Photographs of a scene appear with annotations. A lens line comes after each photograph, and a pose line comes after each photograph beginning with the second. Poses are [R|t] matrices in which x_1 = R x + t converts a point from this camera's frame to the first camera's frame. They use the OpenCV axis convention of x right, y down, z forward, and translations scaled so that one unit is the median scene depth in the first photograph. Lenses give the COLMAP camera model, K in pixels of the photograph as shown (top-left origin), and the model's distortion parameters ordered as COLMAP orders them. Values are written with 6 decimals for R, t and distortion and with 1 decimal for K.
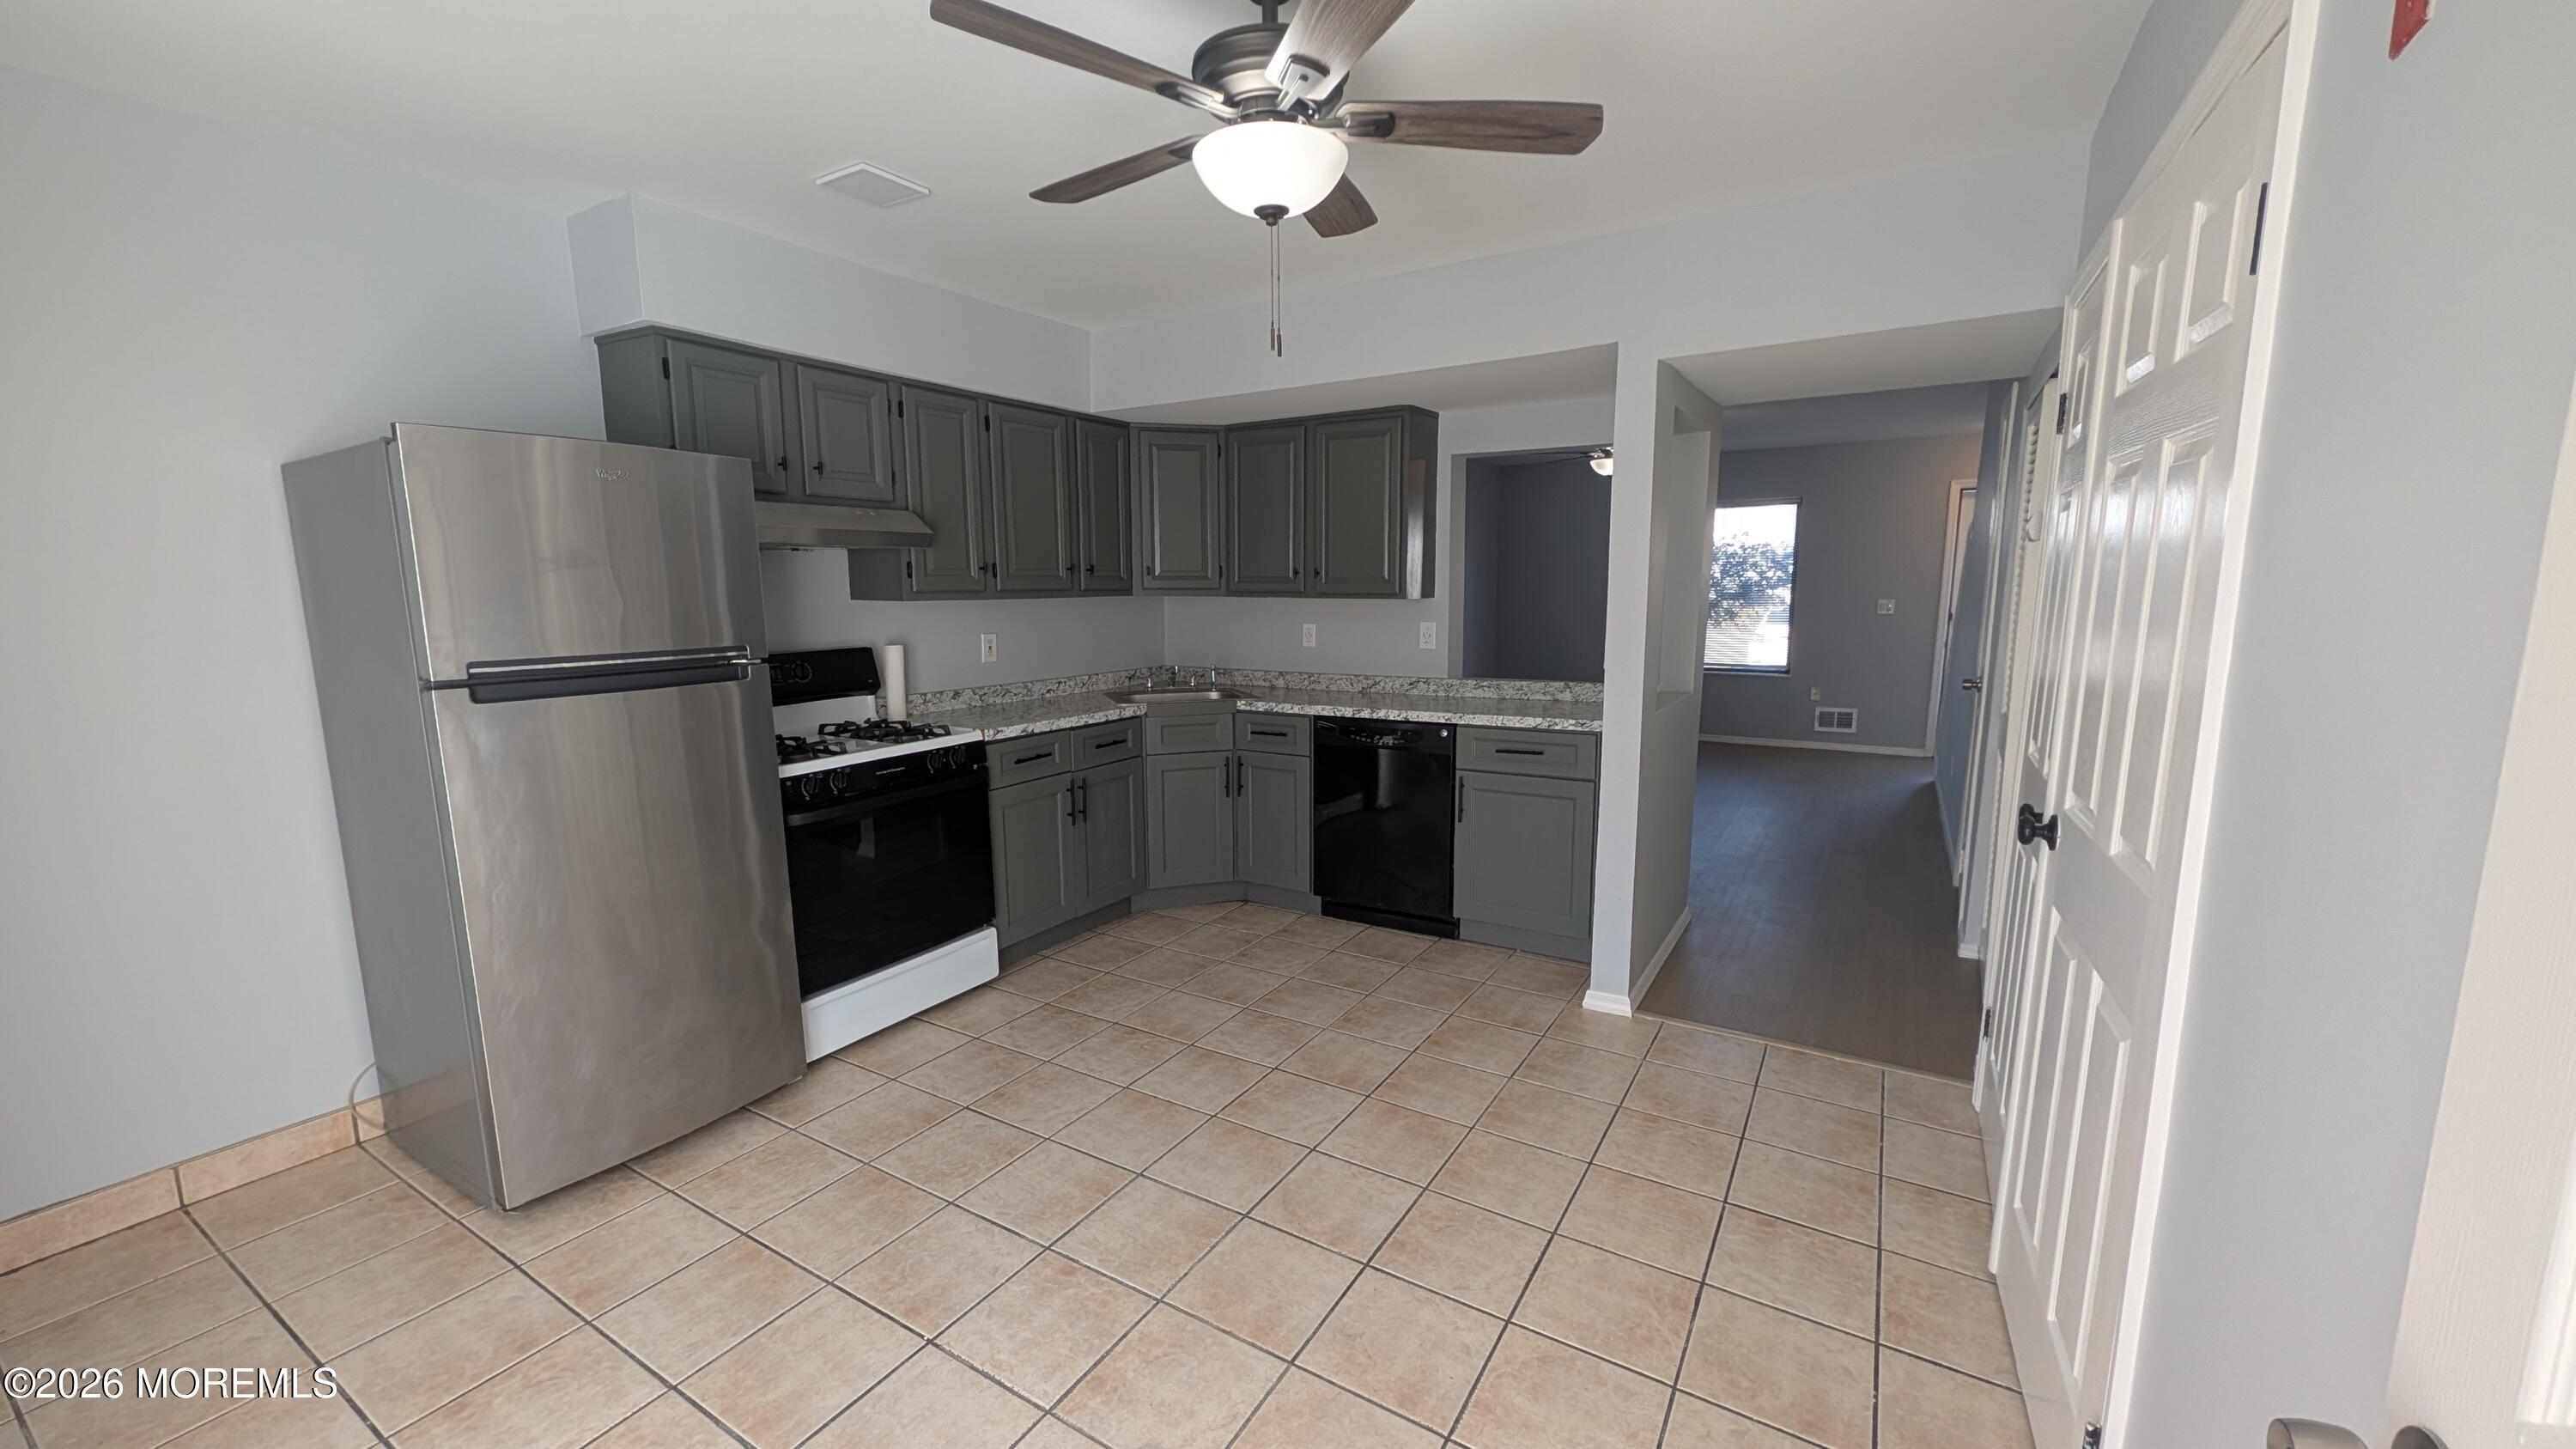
lens RADIAL K [[993.6, 0, 1293.6], [0, 993.6, 734.6], [0, 0, 1]] dist [0.005119, -0.000428]
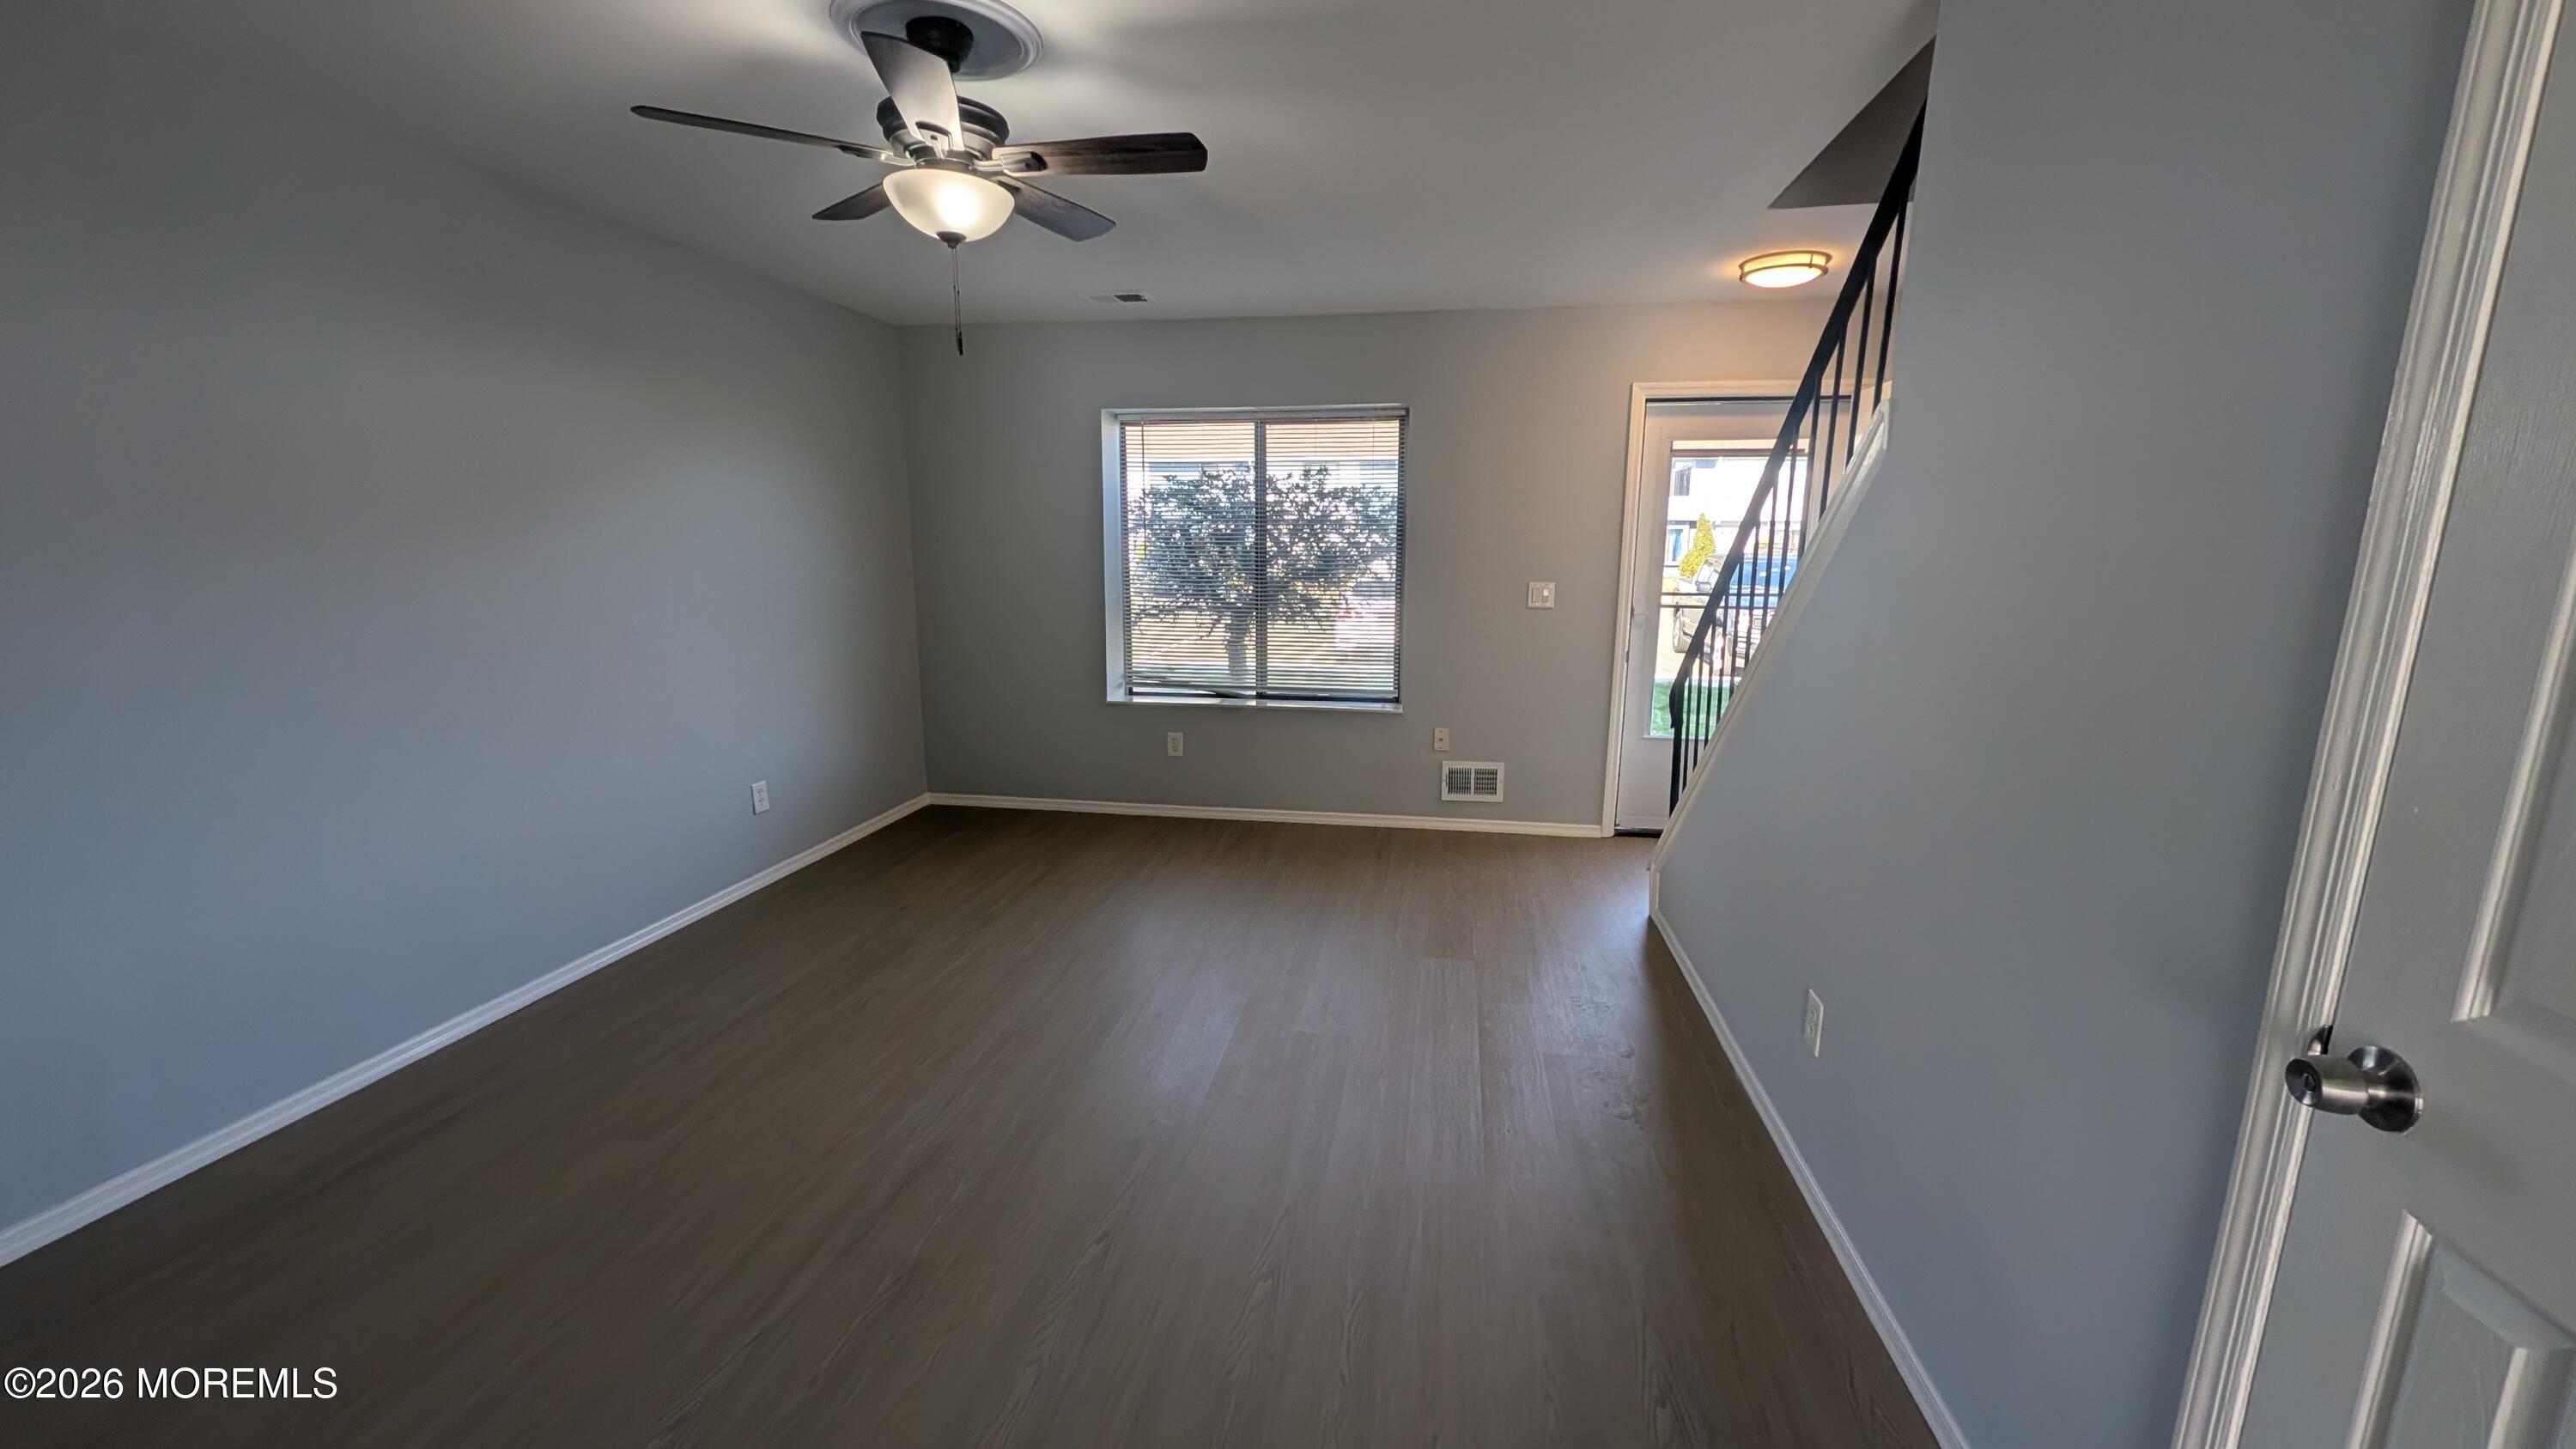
lens RADIAL K [[993.6, 0, 1289.6], [0, 993.6, 721.1], [0, 0, 1]] dist [0.005119, -0.000428]
pose [[0.926029, -0.053809, 0.373597, 0.483551], [0.044876, 0.998461, 0.032574, -0.168435], [-0.374775, -0.013398, 0.927019, 1.069024]]
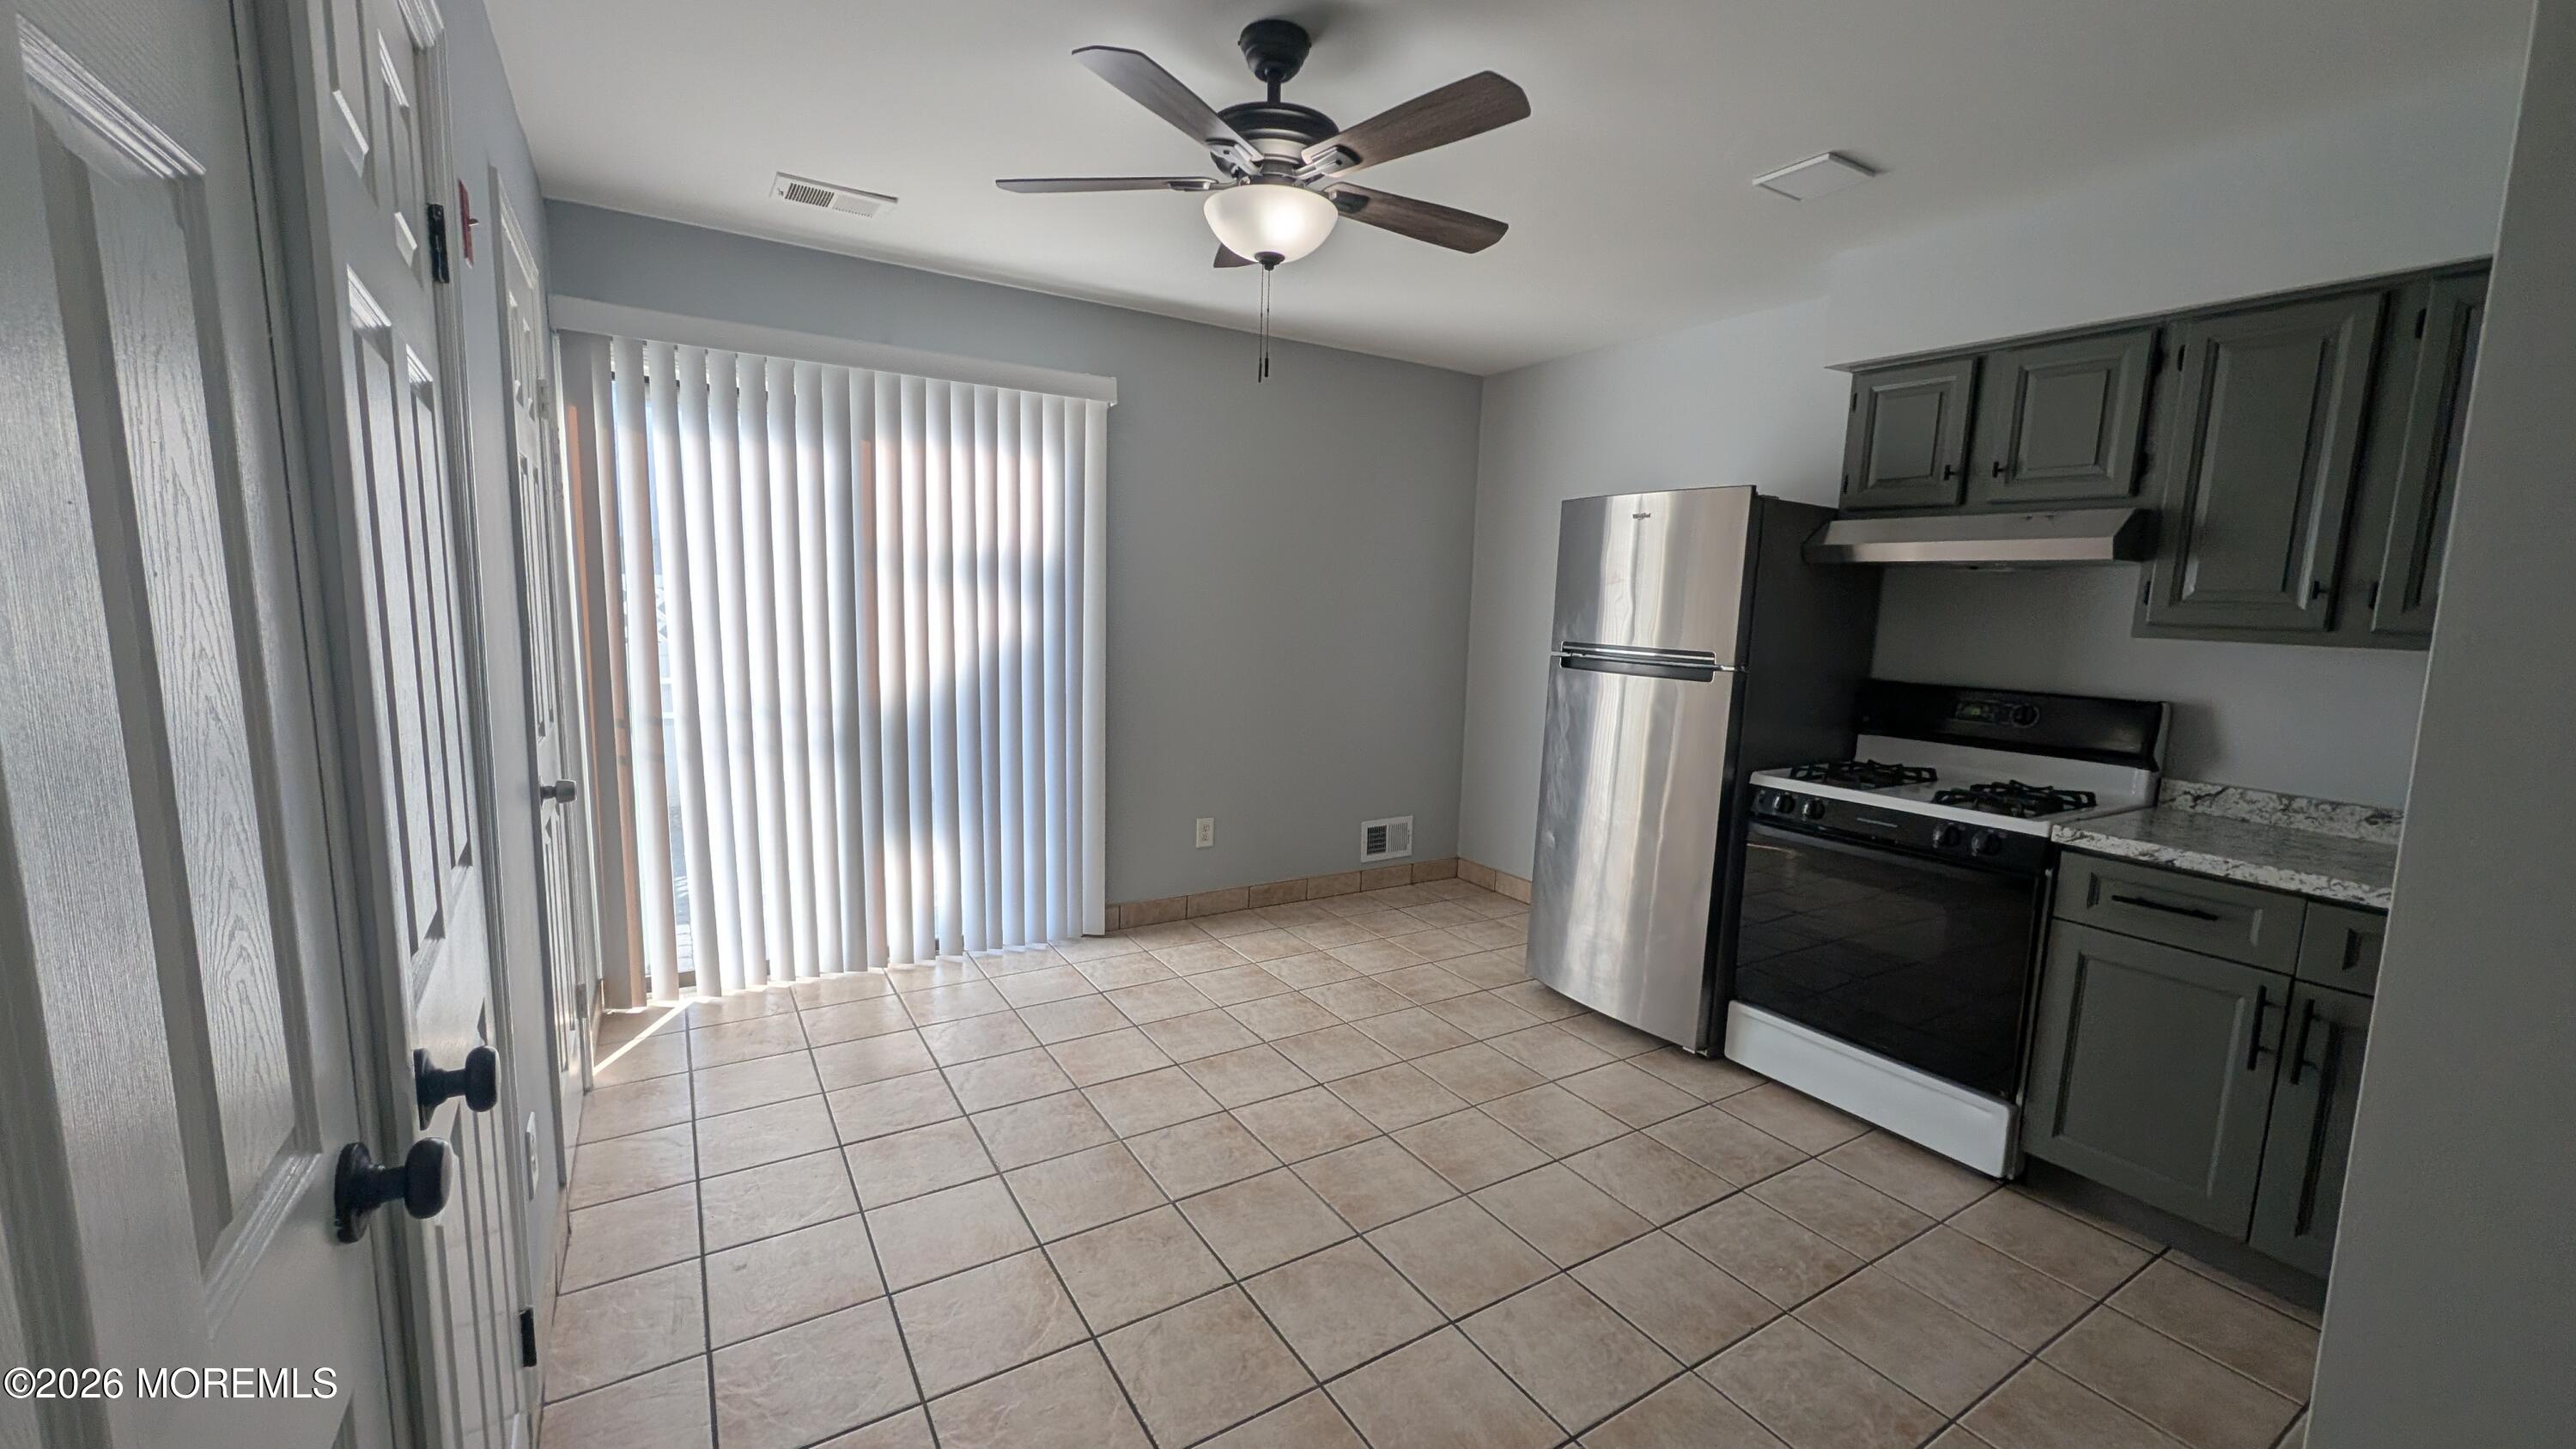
lens RADIAL K [[993.6, 0, 1272.9], [0, 993.6, 730.9], [0, 0, 1]] dist [0.005119, -0.000428]
pose [[-0.461522, 0.112472, -0.879970, 0.493753], [-0.168019, 0.962895, 0.211193, -0.113139], [0.871072, 0.245321, -0.425500, 0.761719]]
